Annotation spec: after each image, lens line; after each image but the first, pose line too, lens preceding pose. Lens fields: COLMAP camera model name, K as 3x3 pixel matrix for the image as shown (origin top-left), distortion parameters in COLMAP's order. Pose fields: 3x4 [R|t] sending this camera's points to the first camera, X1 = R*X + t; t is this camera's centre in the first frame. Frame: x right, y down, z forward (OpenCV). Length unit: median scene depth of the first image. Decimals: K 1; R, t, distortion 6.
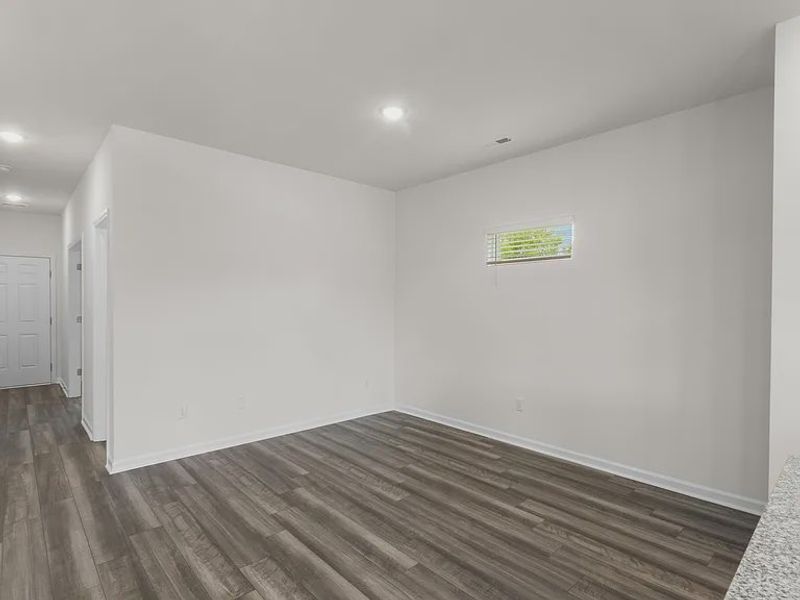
lens RADIAL K [[419.9, 0, 389.8], [0, 419.9, 301.1], [0, 0, 1]] dist [0.001029, -0.000394]
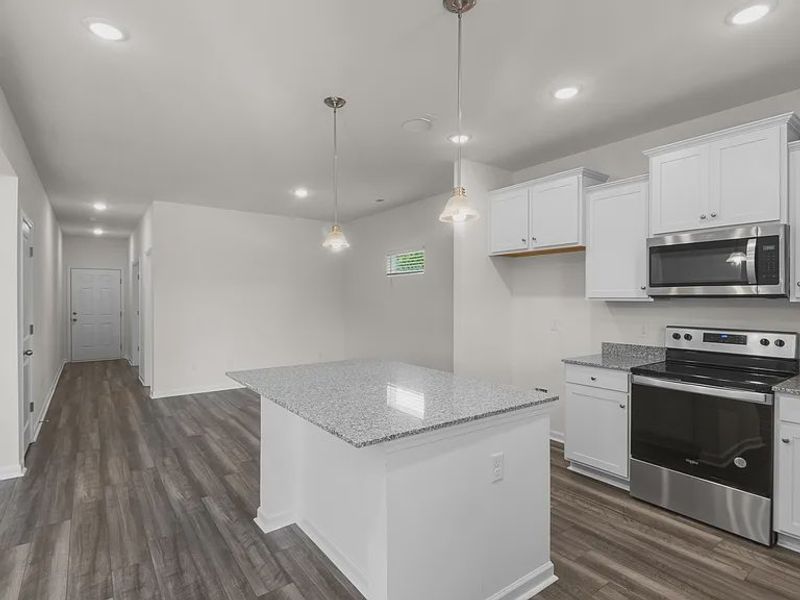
lens RADIAL K [[434.8, 0, 401.3], [0, 434.8, 294.4], [0, 0, 1]] dist [-0.001087, -0.001138]
pose [[0.994214, -0.003736, -0.107354, 0.562580], [0.002586, 0.999938, -0.010850, -0.000916], [0.107388, 0.010510, 0.994162, -0.690101]]
